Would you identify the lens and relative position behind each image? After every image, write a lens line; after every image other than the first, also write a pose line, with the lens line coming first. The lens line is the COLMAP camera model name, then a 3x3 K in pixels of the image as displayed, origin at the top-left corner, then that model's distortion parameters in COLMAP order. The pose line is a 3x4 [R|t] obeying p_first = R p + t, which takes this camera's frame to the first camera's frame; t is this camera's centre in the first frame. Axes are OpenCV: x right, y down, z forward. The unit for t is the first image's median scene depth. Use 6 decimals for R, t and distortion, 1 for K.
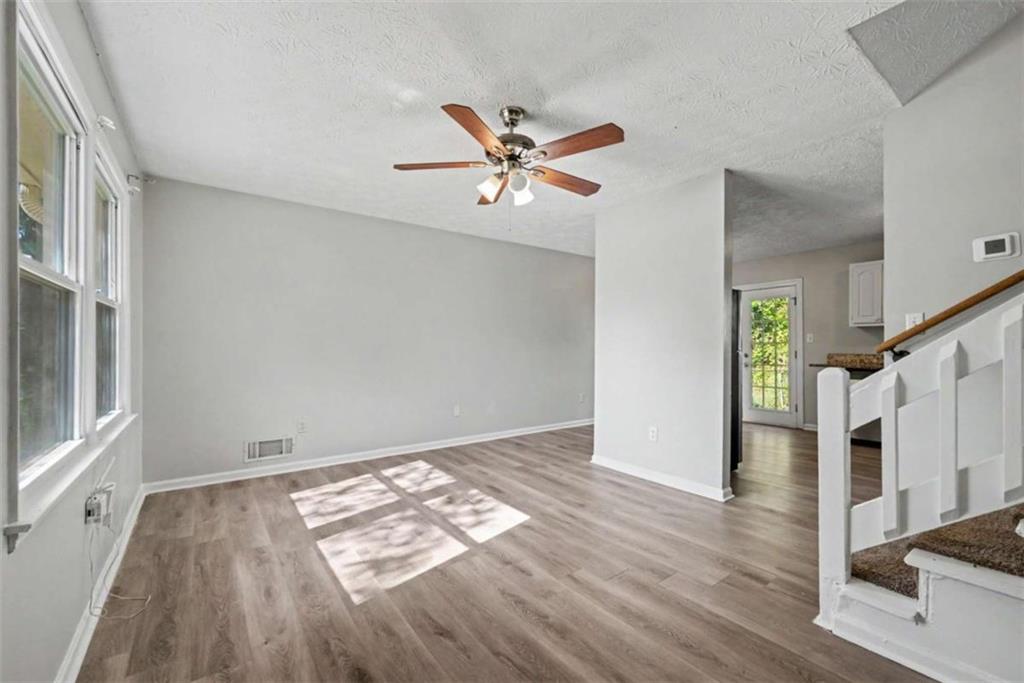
lens RADIAL K [[416.6, 0, 514.5], [0, 416.6, 345.4], [0, 0, 1]] dist [-0.000121, -0.000069]
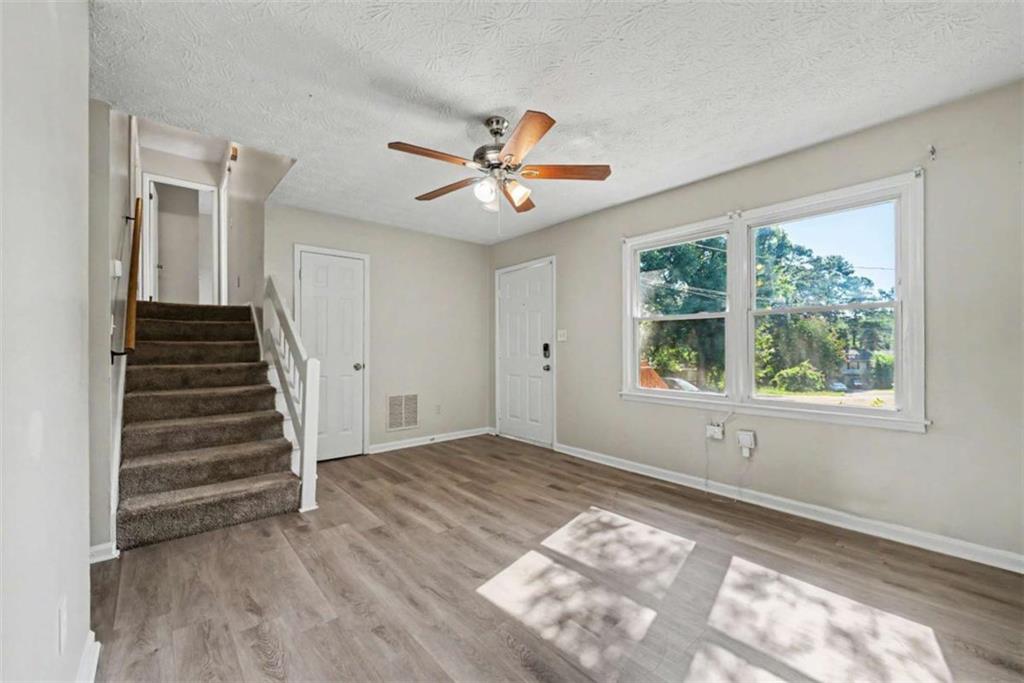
lens RADIAL K [[416.6, 0, 514.5], [0, 416.6, 345.4], [0, 0, 1]] dist [-0.000121, -0.000069]
pose [[-0.997653, 0.003197, -0.068393, 0.019601], [0.003840, 0.999950, -0.009269, 0.007962], [0.068360, -0.009510, -0.997615, 1.908009]]
